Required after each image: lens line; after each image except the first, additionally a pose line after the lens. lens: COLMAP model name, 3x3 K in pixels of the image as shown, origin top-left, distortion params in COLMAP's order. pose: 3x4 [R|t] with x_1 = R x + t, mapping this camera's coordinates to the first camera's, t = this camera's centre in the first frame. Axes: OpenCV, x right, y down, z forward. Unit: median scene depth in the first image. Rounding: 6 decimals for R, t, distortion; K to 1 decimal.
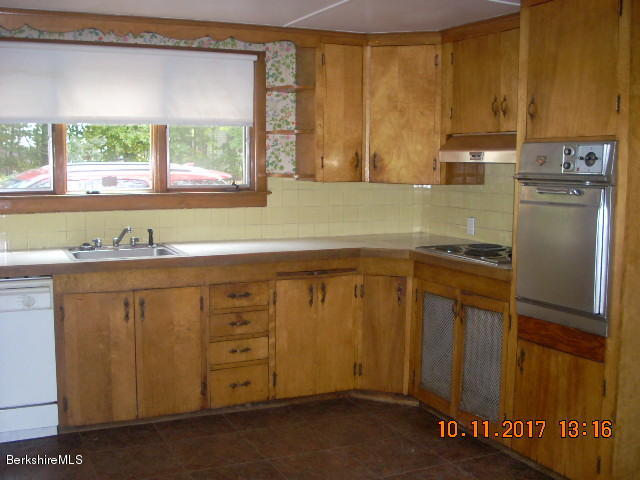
lens RADIAL K [[742.7, 0, 320.0], [0, 742.7, 240.0], [0, 0, 1]] dist [-0.126294, 0.038104]
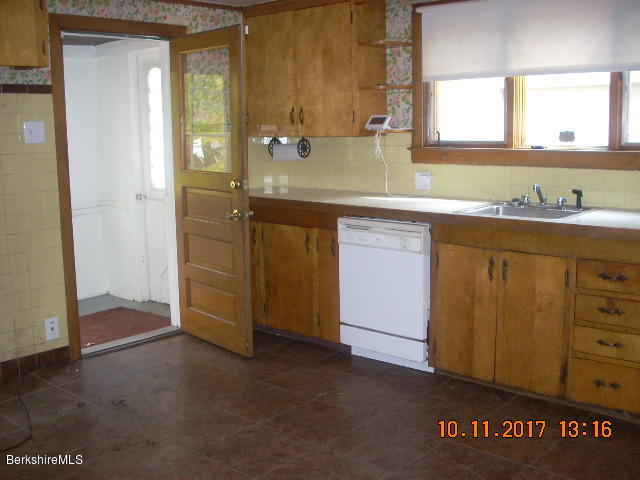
lens RADIAL K [[742.7, 0, 320.0], [0, 742.7, 240.0], [0, 0, 1]] dist [-0.126294, 0.038104]
pose [[0.387112, 0.135354, -0.912044, 0.472083], [-0.078724, 0.990406, 0.113570, -0.031050], [0.918666, 0.027835, 0.394053, 0.363543]]
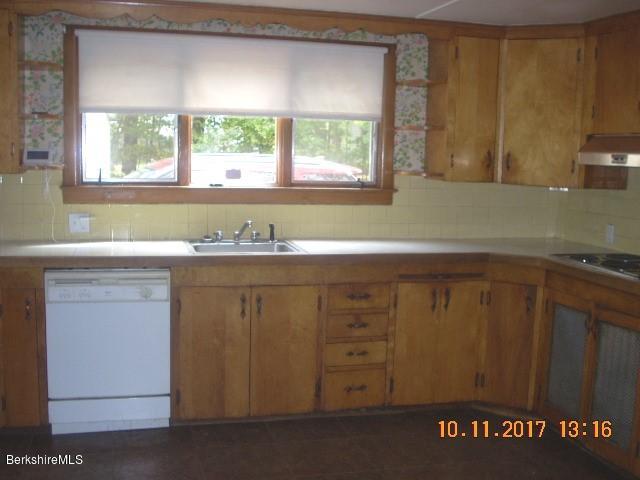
lens RADIAL K [[742.7, 0, 320.0], [0, 742.7, 240.0], [0, 0, 1]] dist [-0.126294, 0.038104]
pose [[0.983584, 0.042291, -0.175424, 0.007438], [-0.041007, 0.999099, 0.010938, -0.006925], [0.175728, -0.003565, 0.984432, 0.038004]]
